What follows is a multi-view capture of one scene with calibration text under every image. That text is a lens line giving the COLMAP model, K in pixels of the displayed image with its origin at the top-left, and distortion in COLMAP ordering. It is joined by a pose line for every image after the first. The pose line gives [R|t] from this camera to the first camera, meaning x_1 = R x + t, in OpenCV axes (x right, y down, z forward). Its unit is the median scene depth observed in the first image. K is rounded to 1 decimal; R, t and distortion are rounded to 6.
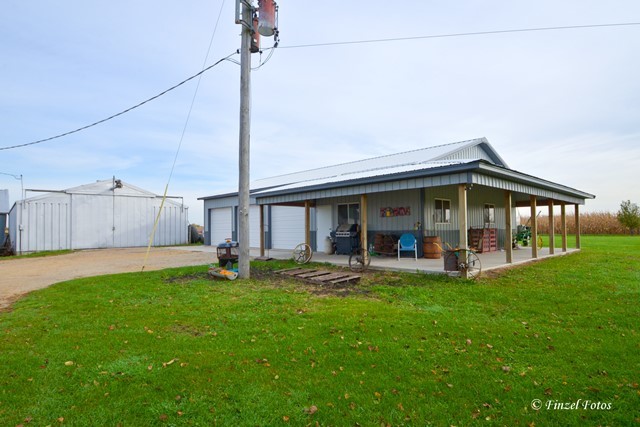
lens RADIAL K [[343.0, 0, 321.0], [0, 343.0, 213.8], [0, 0, 1]] dist [0.000817, 0.000113]
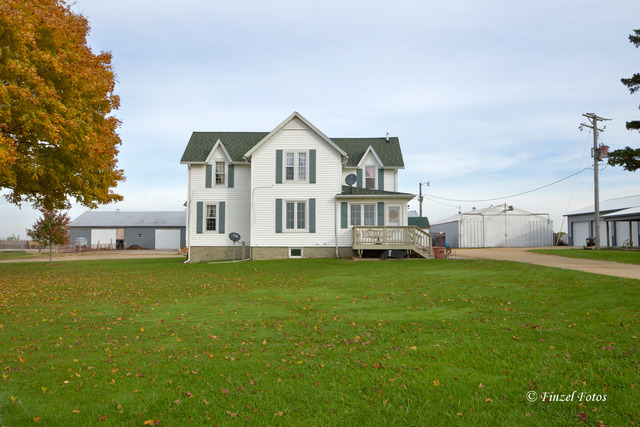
lens RADIAL K [[452.7, 0, 320.4], [0, 452.7, 210.6], [0, 0, 1]] dist [-0.001925, -0.000832]
pose [[0.716942, -0.038221, -0.696084, 0.273329], [0.014475, 0.999097, -0.039951, -0.001704], [0.696983, 0.018567, 0.716848, -1.212847]]
